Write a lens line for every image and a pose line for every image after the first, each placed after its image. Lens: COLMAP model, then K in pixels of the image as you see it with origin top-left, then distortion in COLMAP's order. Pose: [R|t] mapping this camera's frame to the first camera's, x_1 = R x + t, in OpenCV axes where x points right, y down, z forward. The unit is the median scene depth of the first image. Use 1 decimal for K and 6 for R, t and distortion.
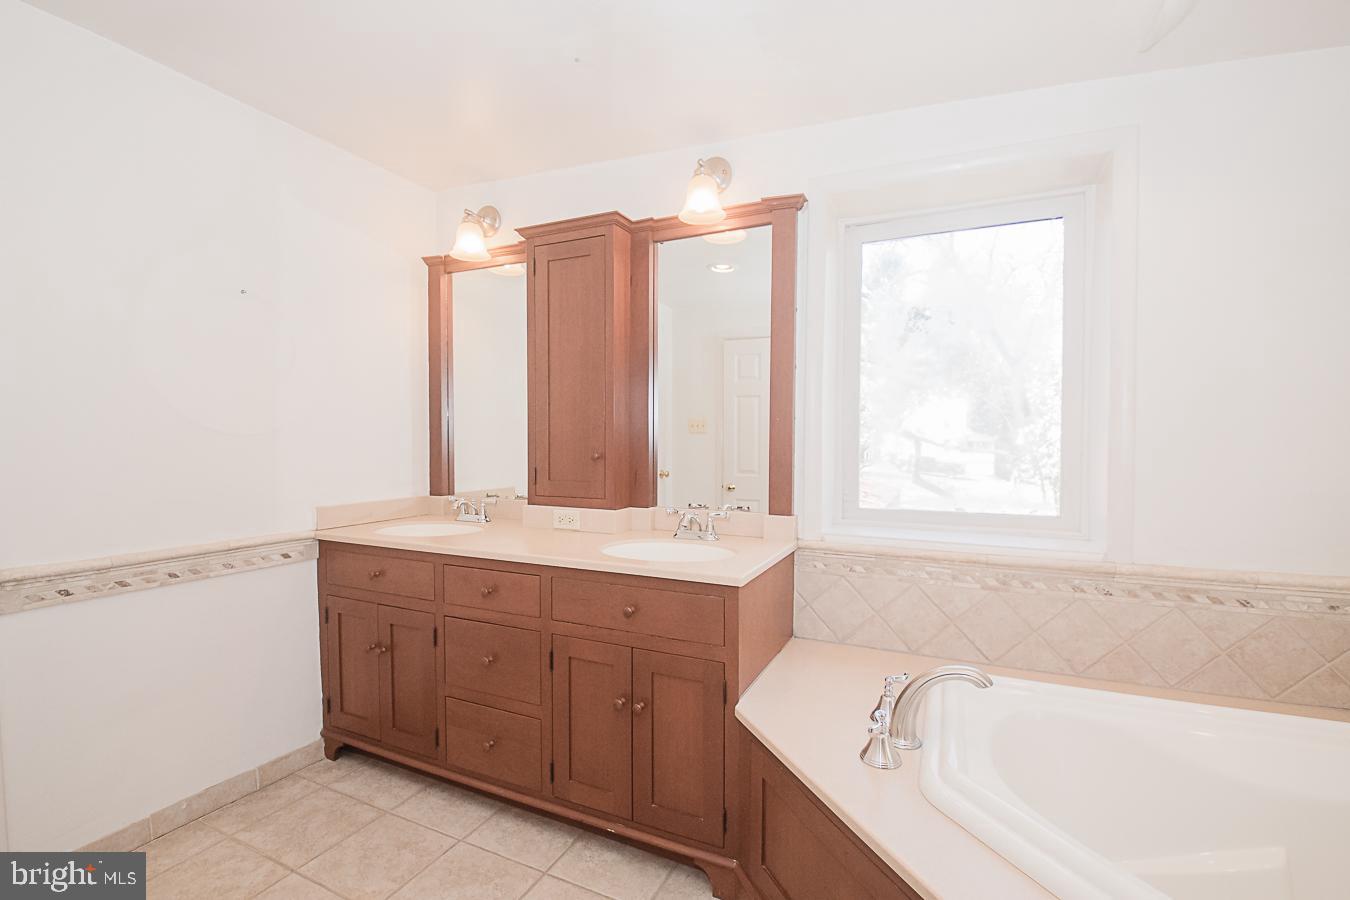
lens RADIAL K [[599.4, 0, 670.6], [0, 599.4, 453.7], [0, 0, 1]] dist [-0.001655, -0.009576]
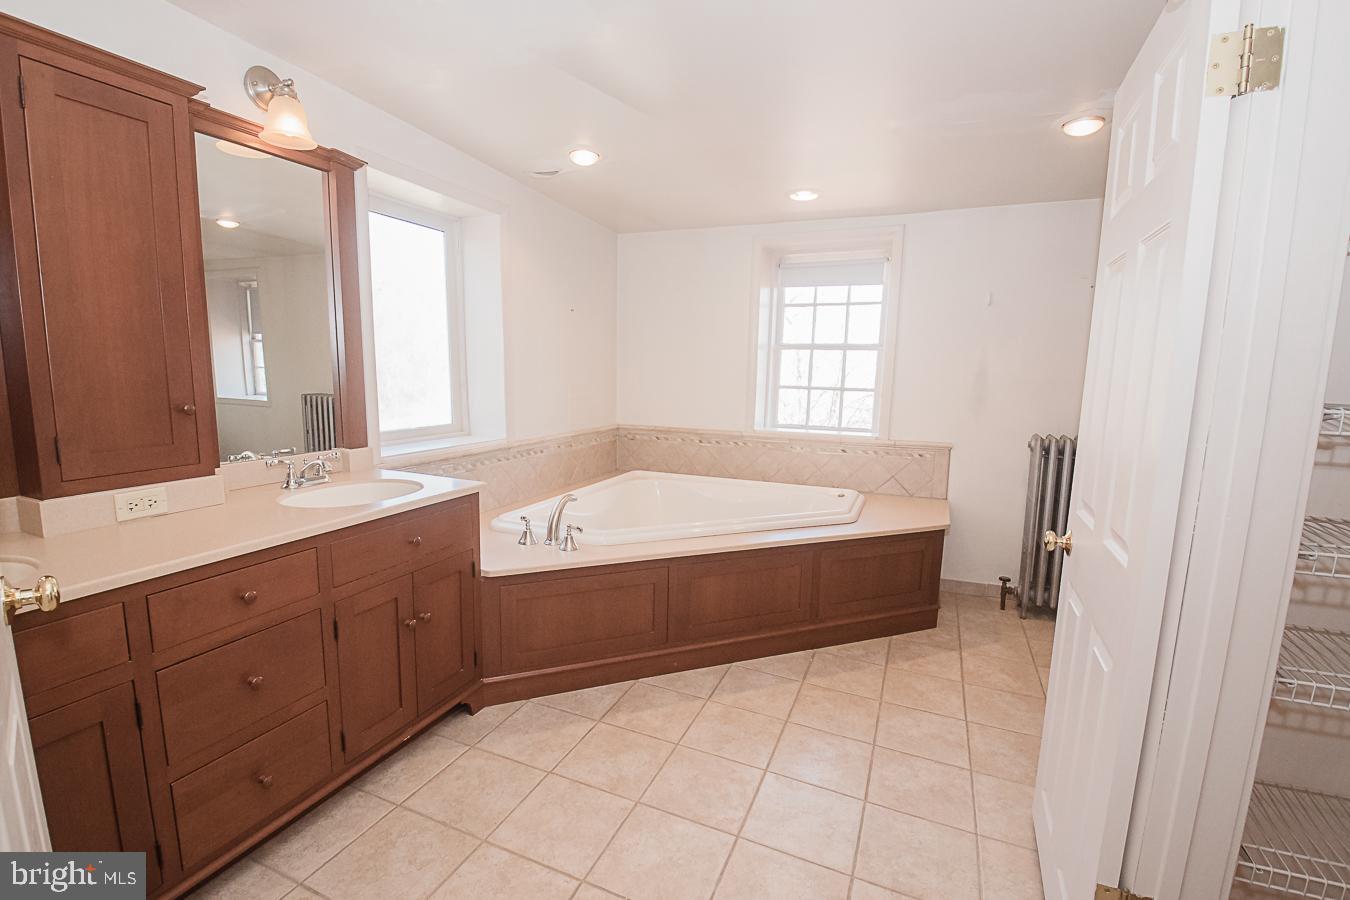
lens RADIAL K [[599.4, 0, 671.5], [0, 599.4, 447.7], [0, 0, 1]] dist [-0.001655, -0.009576]
pose [[-0.023705, -0.142368, 0.989530, -1.072130], [0.000917, 0.989805, 0.142429, -0.065868], [-0.999719, 0.004283, -0.023333, 0.492820]]
